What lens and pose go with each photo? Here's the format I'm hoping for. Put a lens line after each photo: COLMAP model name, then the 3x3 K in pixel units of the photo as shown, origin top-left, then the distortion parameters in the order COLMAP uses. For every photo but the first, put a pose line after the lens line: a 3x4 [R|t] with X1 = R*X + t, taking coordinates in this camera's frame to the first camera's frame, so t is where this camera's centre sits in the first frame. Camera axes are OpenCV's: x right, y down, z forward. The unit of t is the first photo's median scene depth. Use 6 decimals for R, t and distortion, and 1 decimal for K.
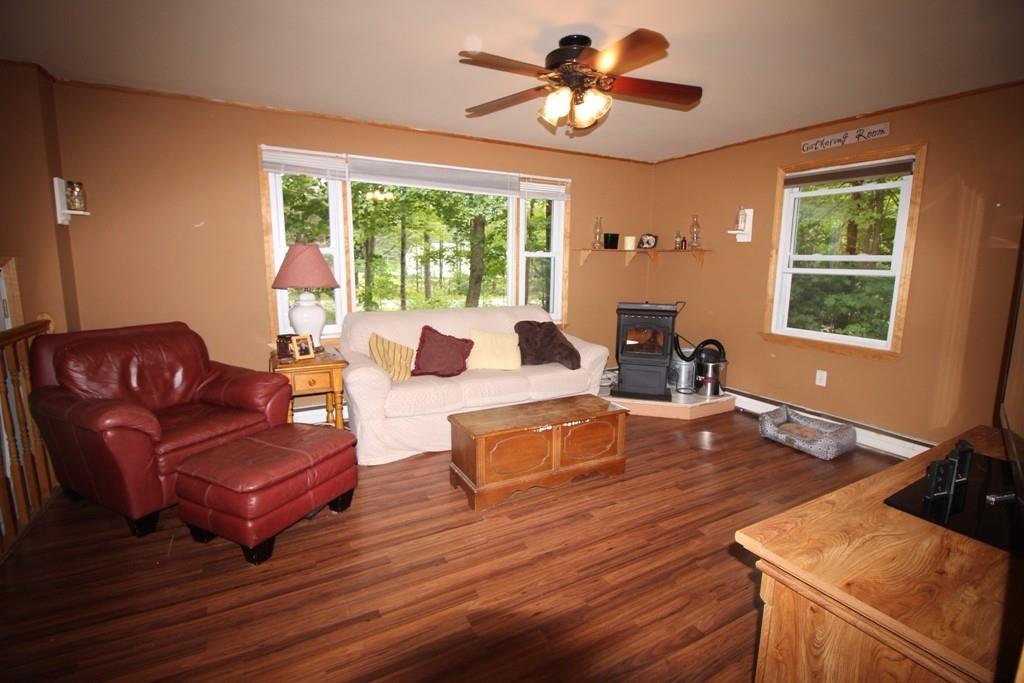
lens RADIAL K [[477.7, 0, 518.8], [0, 477.7, 334.6], [0, 0, 1]] dist [-0.001985, -0.015988]
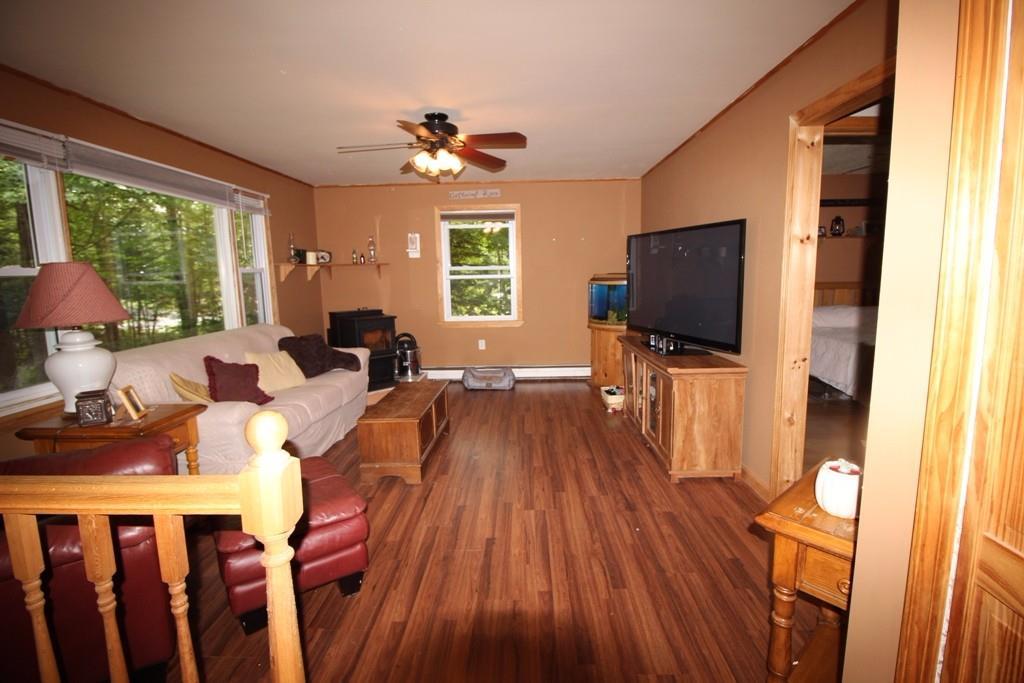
lens RADIAL K [[477.7, 0, 518.8], [0, 477.7, 334.6], [0, 0, 1]] dist [-0.001985, -0.015988]
pose [[0.493637, -0.135644, 0.859024, -0.641779], [0.158258, 0.985280, 0.064638, -0.023835], [-0.855147, 0.104040, 0.507838, 0.095181]]
